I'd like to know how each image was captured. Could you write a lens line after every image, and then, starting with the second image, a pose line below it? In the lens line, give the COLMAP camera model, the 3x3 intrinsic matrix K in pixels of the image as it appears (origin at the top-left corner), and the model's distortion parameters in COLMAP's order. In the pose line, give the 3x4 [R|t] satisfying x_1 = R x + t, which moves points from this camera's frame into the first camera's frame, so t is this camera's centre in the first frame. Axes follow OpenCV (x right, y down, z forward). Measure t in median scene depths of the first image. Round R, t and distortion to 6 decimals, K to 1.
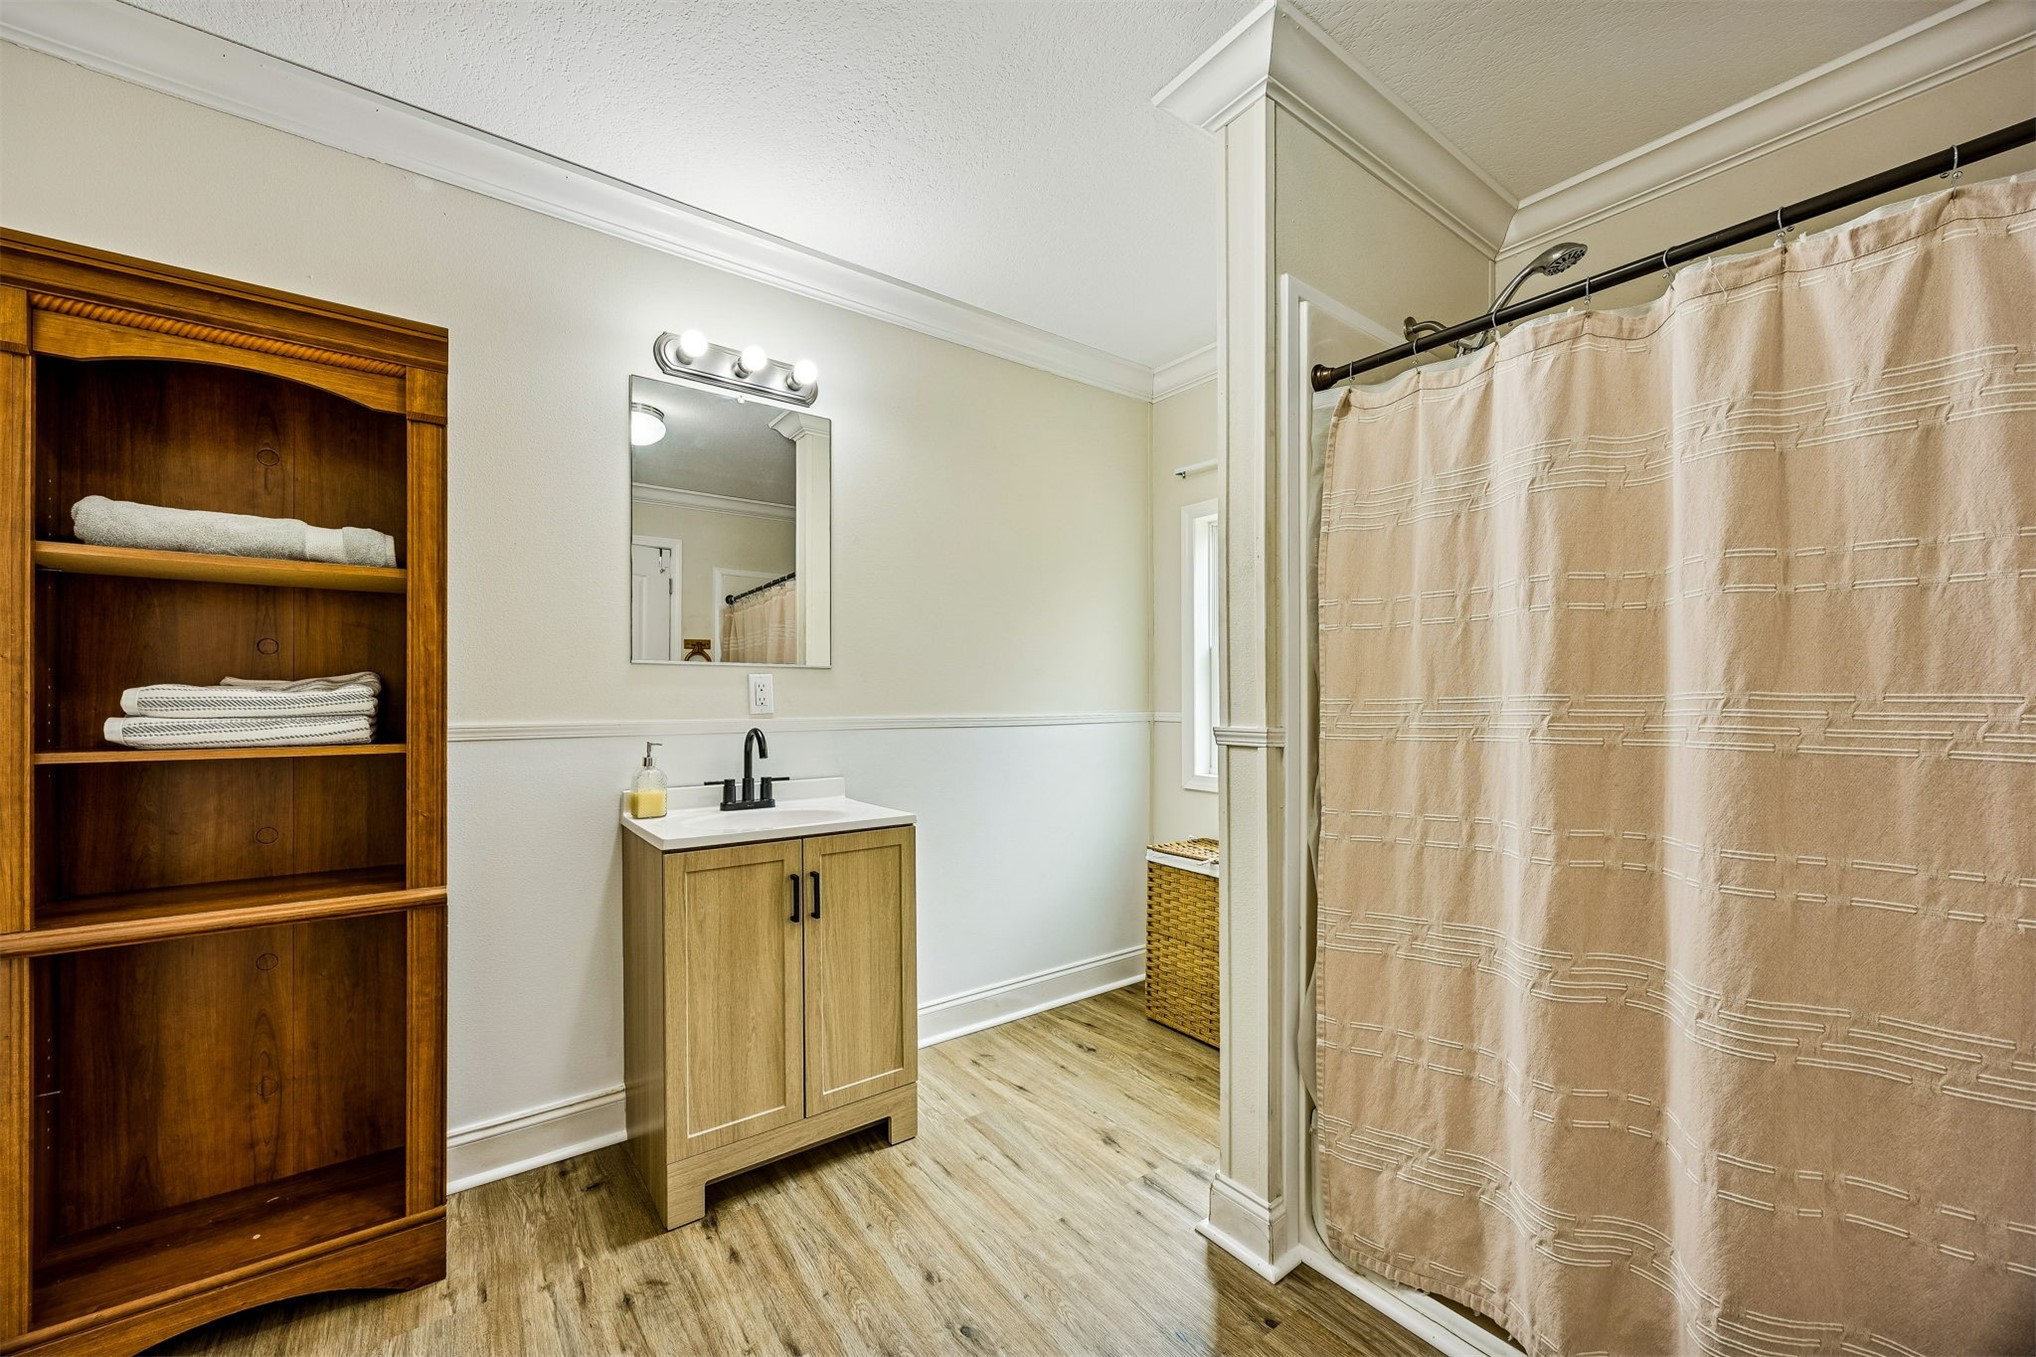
lens RADIAL K [[775.7, 0, 1027.6], [0, 775.7, 695.8], [0, 0, 1]] dist [0.000741, 0.000029]
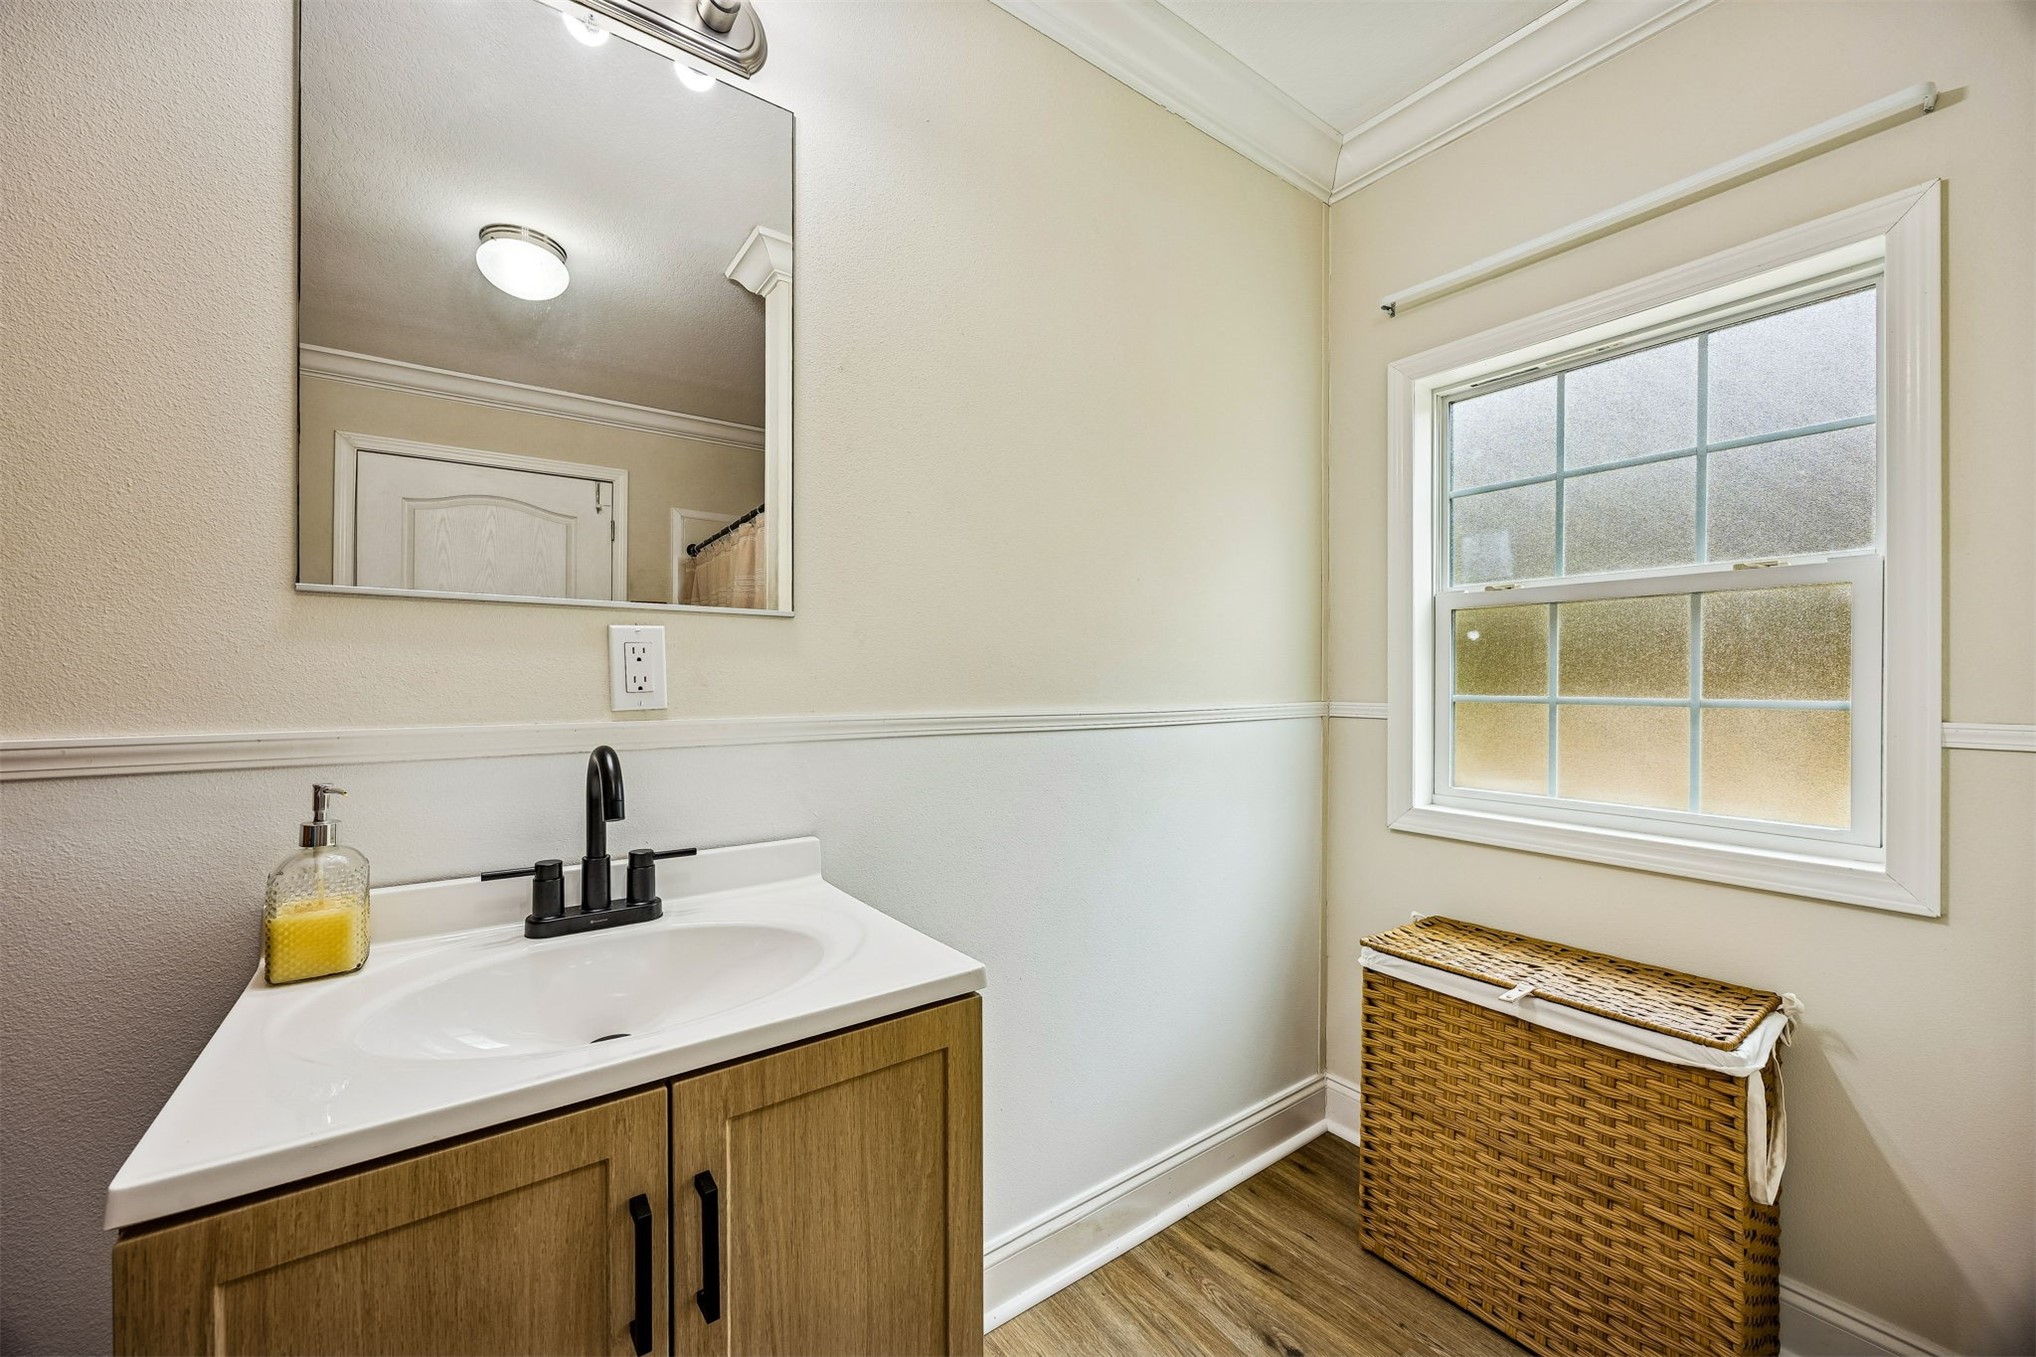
lens RADIAL K [[772.7, 0, 1024.2], [0, 772.7, 674.4], [0, 0, 1]] dist [0.000234, -0.000080]
pose [[0.999943, 0.002527, -0.010413, -0.089515], [-0.002568, 0.999989, -0.003877, 0.002402], [0.010403, 0.003904, 0.999938, 0.452271]]
